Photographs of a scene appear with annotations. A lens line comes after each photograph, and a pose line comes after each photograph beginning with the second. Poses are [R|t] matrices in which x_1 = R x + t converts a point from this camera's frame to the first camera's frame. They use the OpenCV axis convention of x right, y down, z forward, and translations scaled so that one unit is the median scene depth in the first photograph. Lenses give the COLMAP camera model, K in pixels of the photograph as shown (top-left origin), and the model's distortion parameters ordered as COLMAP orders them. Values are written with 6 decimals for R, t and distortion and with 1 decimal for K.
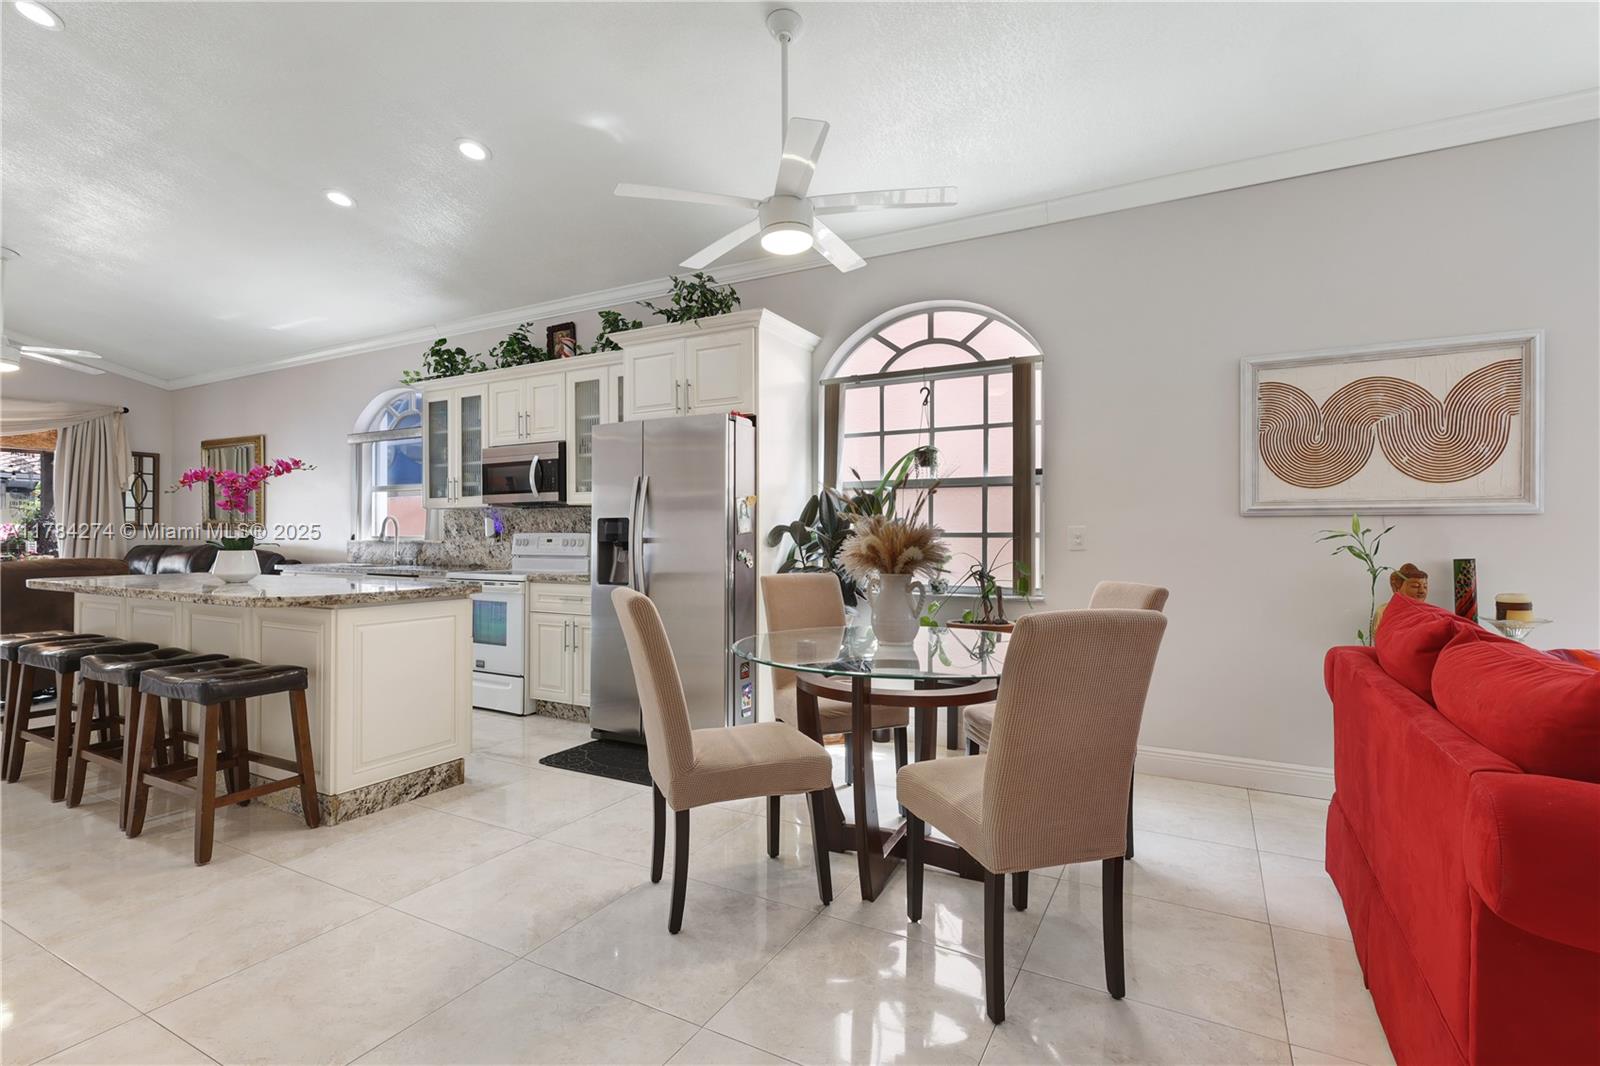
lens RADIAL K [[748.9, 0, 807.9], [0, 748.9, 534.4], [0, 0, 1]] dist [-0.002544, 0.000640]
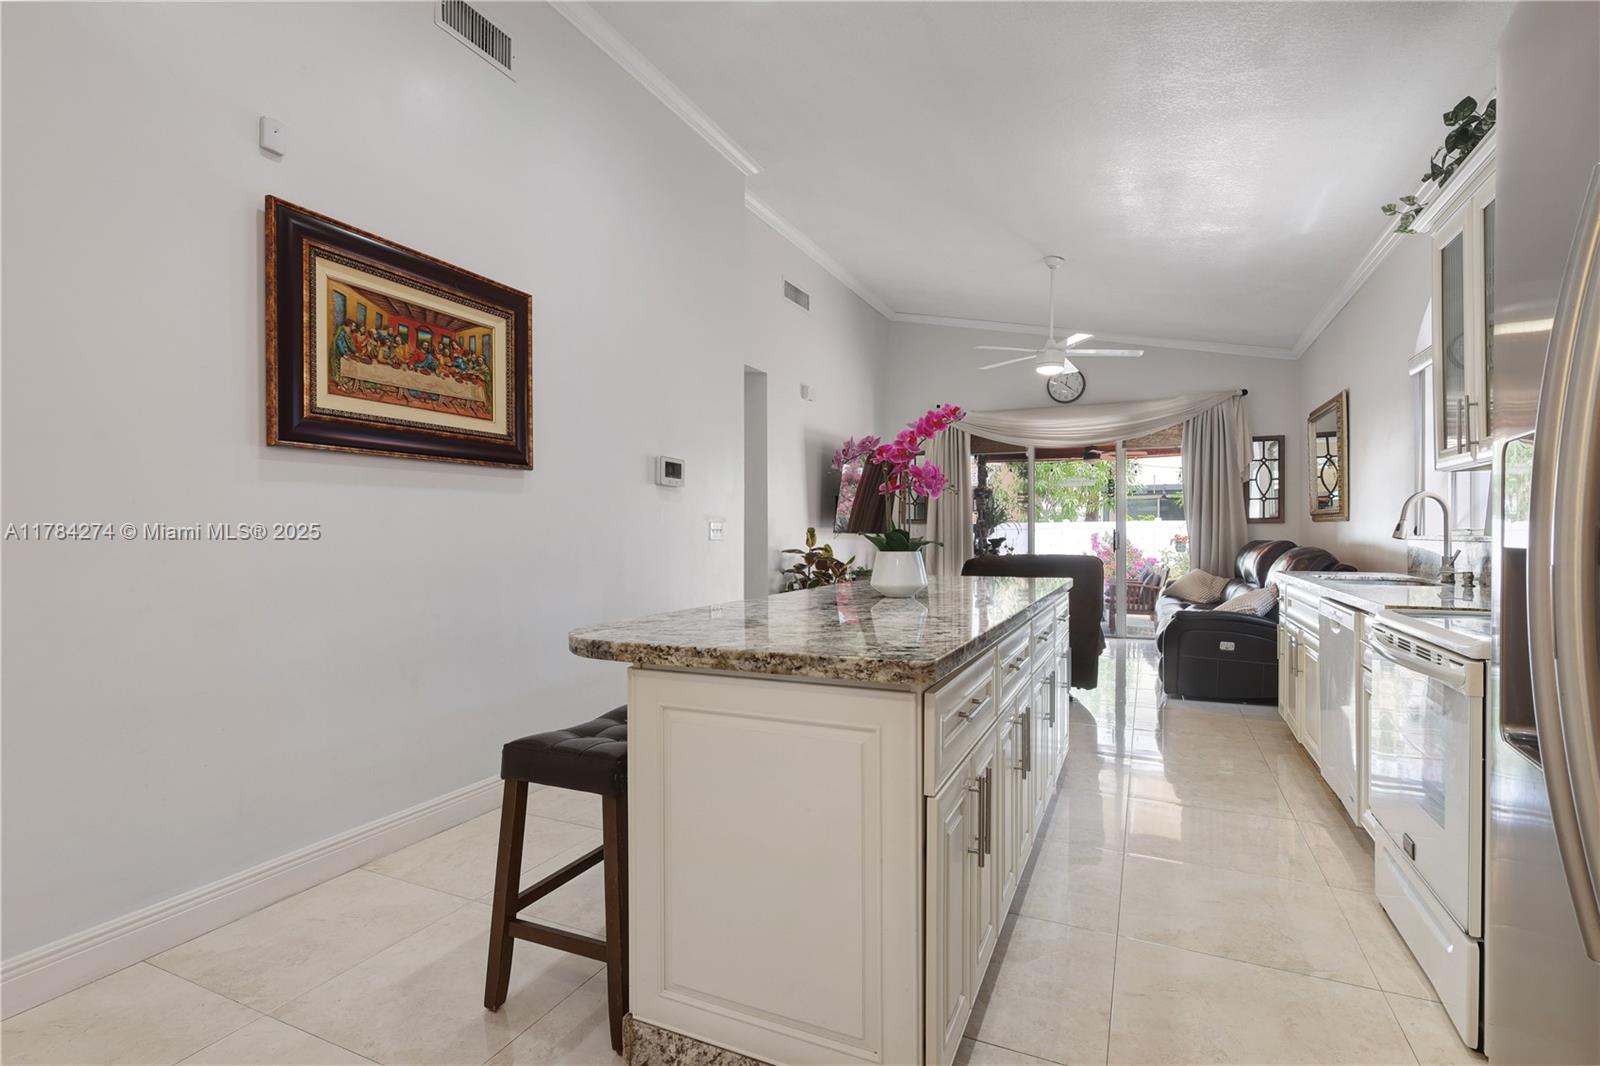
lens RADIAL K [[746.8, 0, 768.9], [0, 746.8, 532.0], [0, 0, 1]] dist [-0.000978, 0.000070]
pose [[0.045357, -0.002720, -0.998967, -0.073105], [0.008221, 0.999963, -0.002349, 0.003809], [0.998937, -0.008106, 0.045377, 0.836741]]
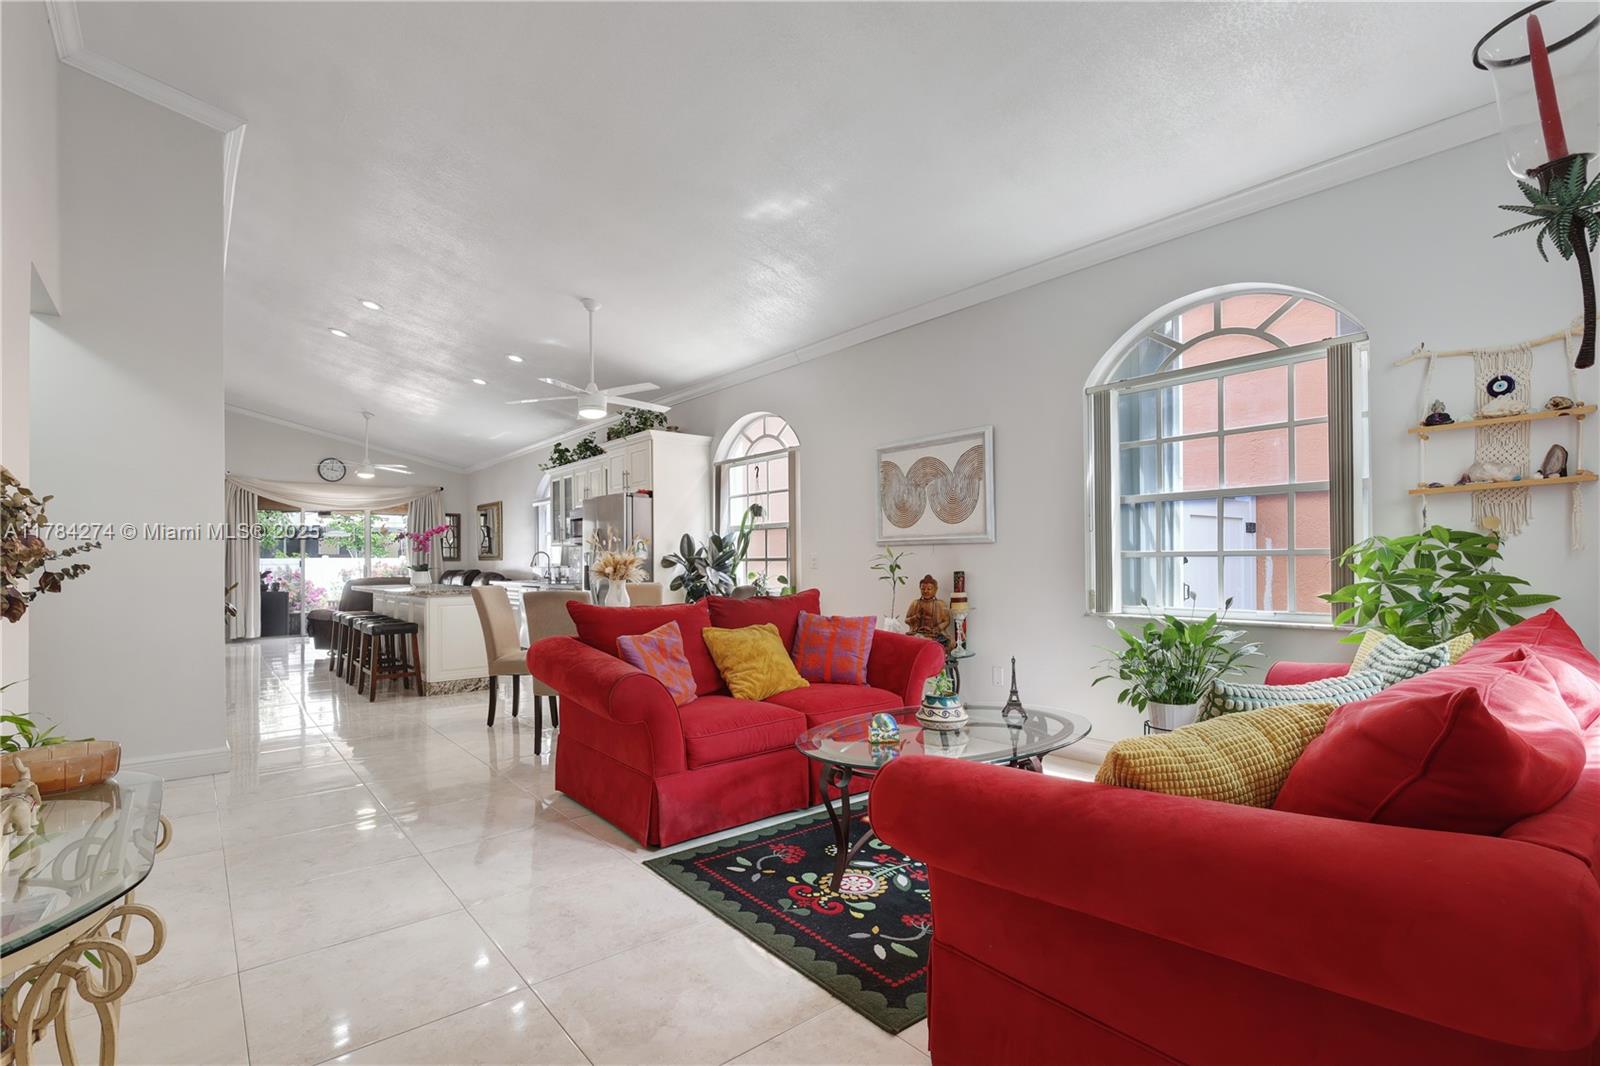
lens RADIAL K [[738.9, 0, 782.4], [0, 738.9, 553.0], [0, 0, 1]] dist [0.017440, 0.000209]
pose [[0.920076, -0.016486, -0.391392, 0.933076], [0.014876, 0.999864, -0.007145, -0.000816], [0.391457, 0.000752, 0.920196, -0.481381]]
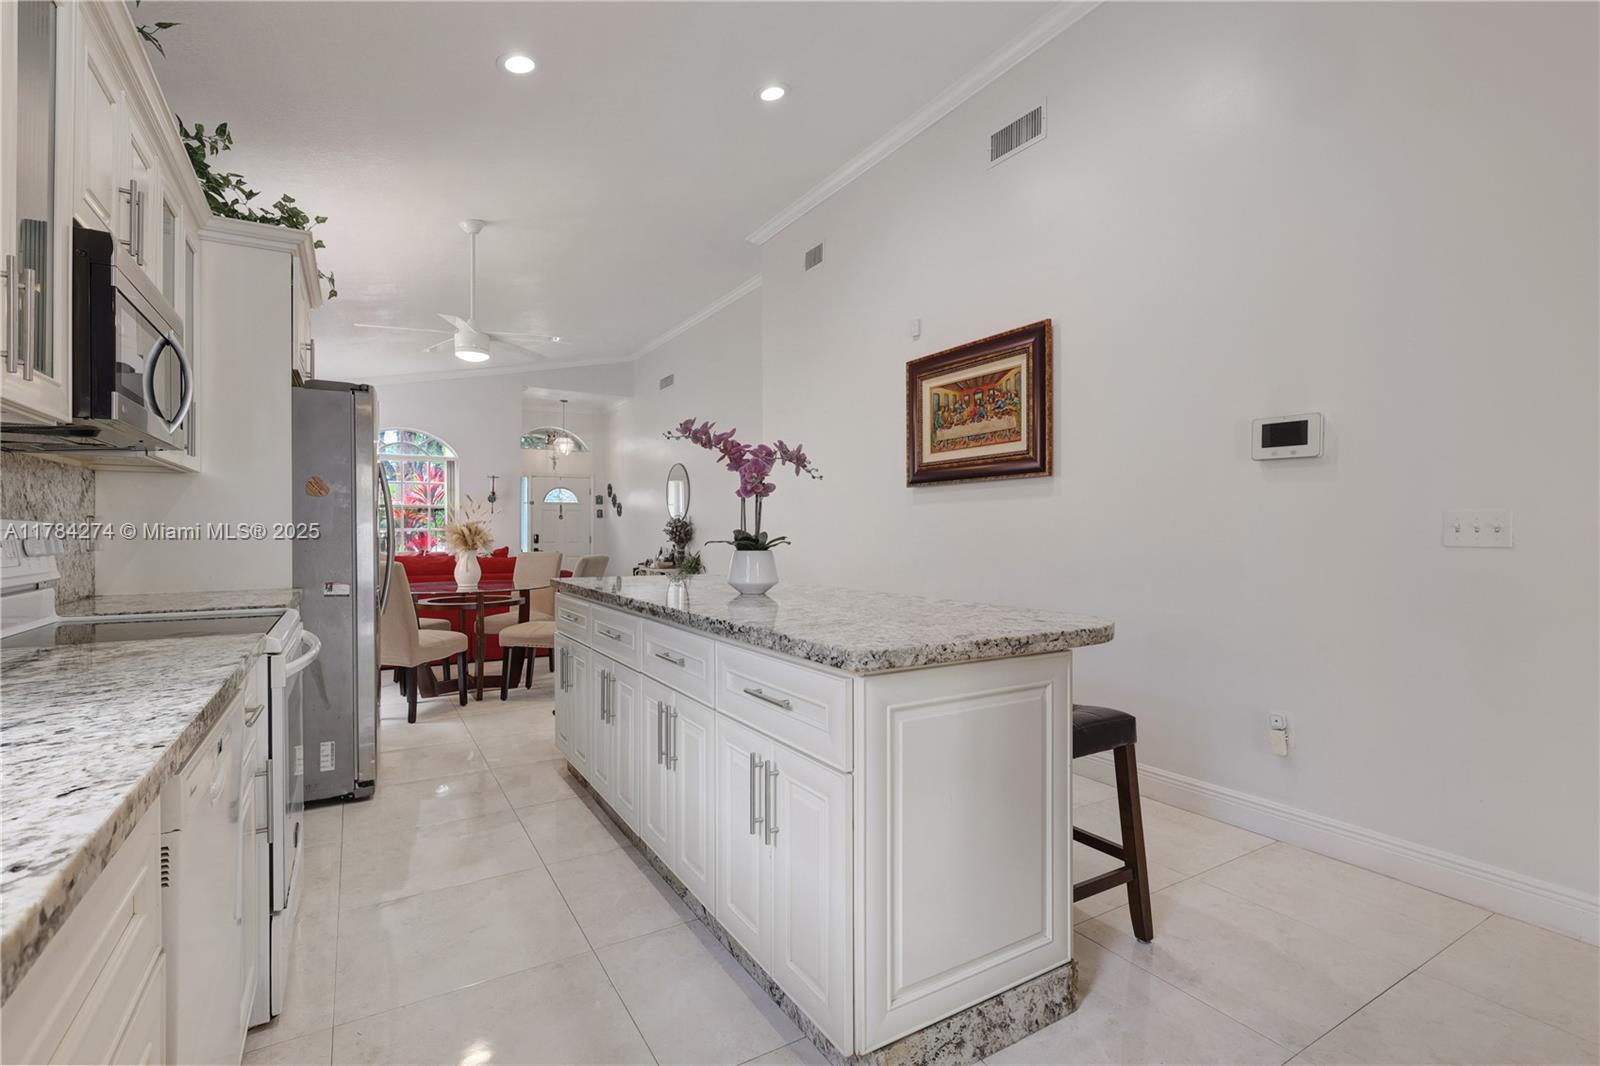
lens RADIAL K [[758.5, 0, 803.4], [0, 758.5, 535.4], [0, 0, 1]] dist [-0.001649, 0.000116]
pose [[-0.861278, -0.003610, 0.508122, -1.182951], [-0.003431, 0.999993, 0.001289, 0.005178], [-0.508123, -0.000633, -0.861284, 1.609659]]
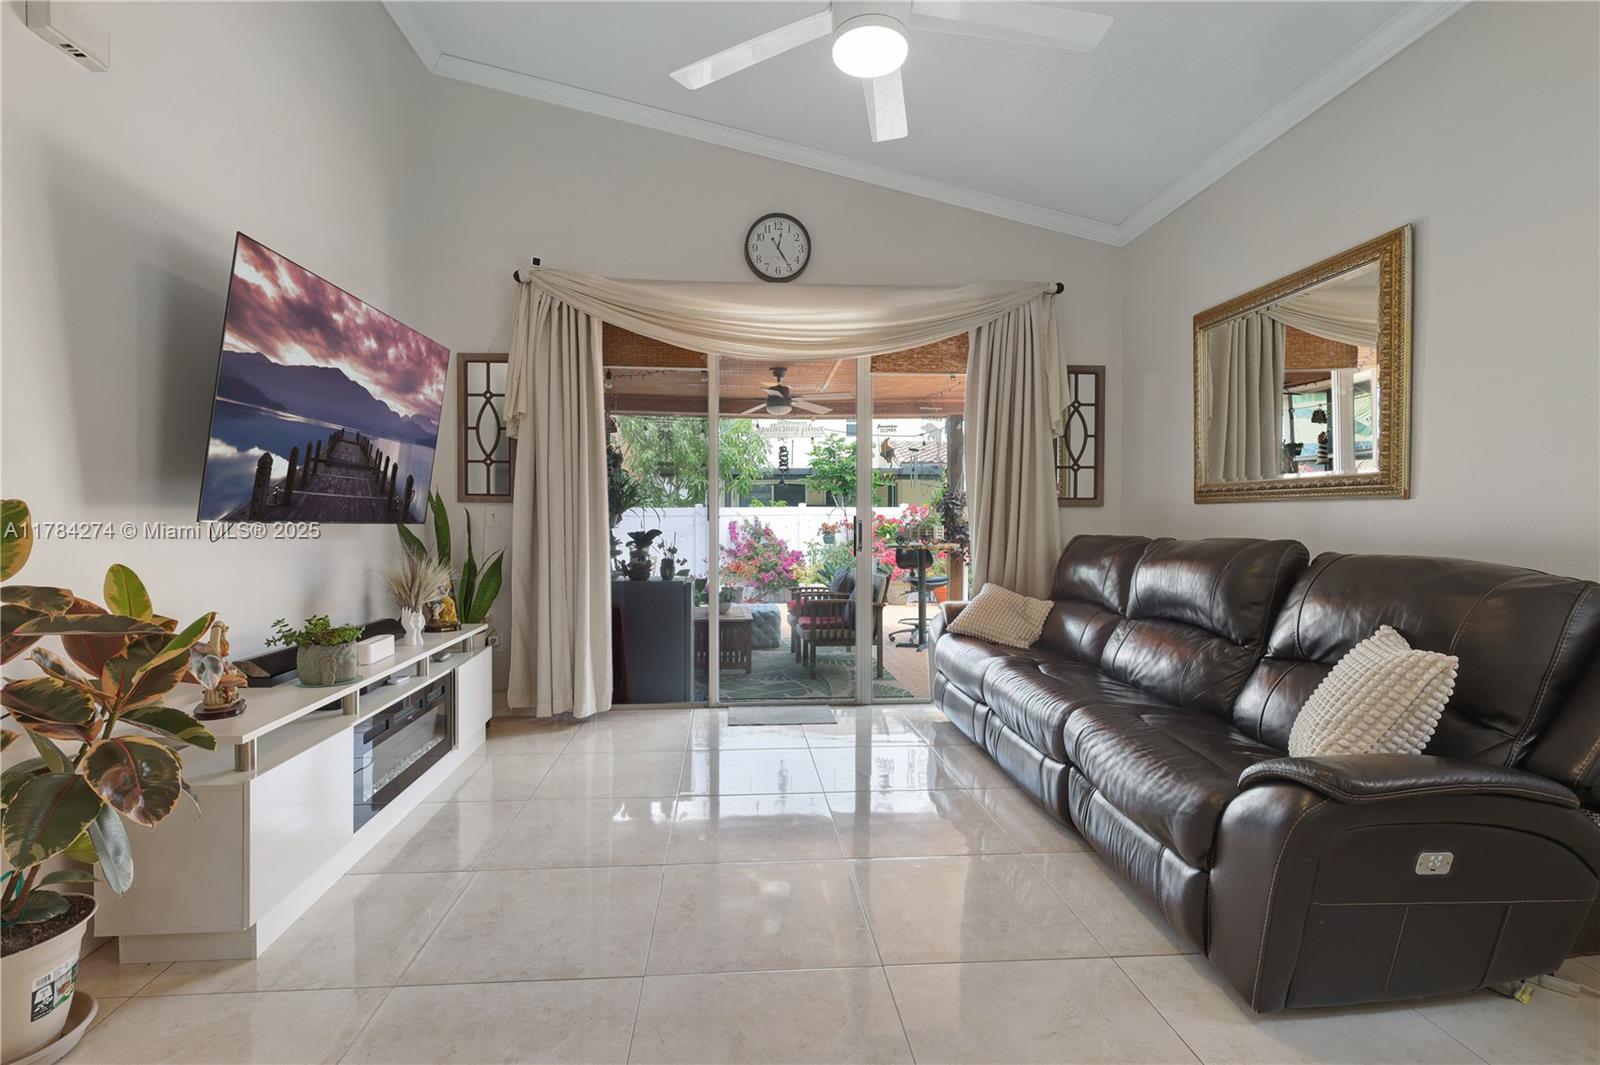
lens RADIAL K [[796.6, 0, 798.5], [0, 796.6, 536.9], [0, 0, 1]] dist [0.001522, 0.000558]
pose [[0.556139, 0.015981, -0.830936, -1.168342], [0.006289, 0.999706, 0.023437, 0.002821], [0.831066, -0.018260, 0.555875, 1.130834]]
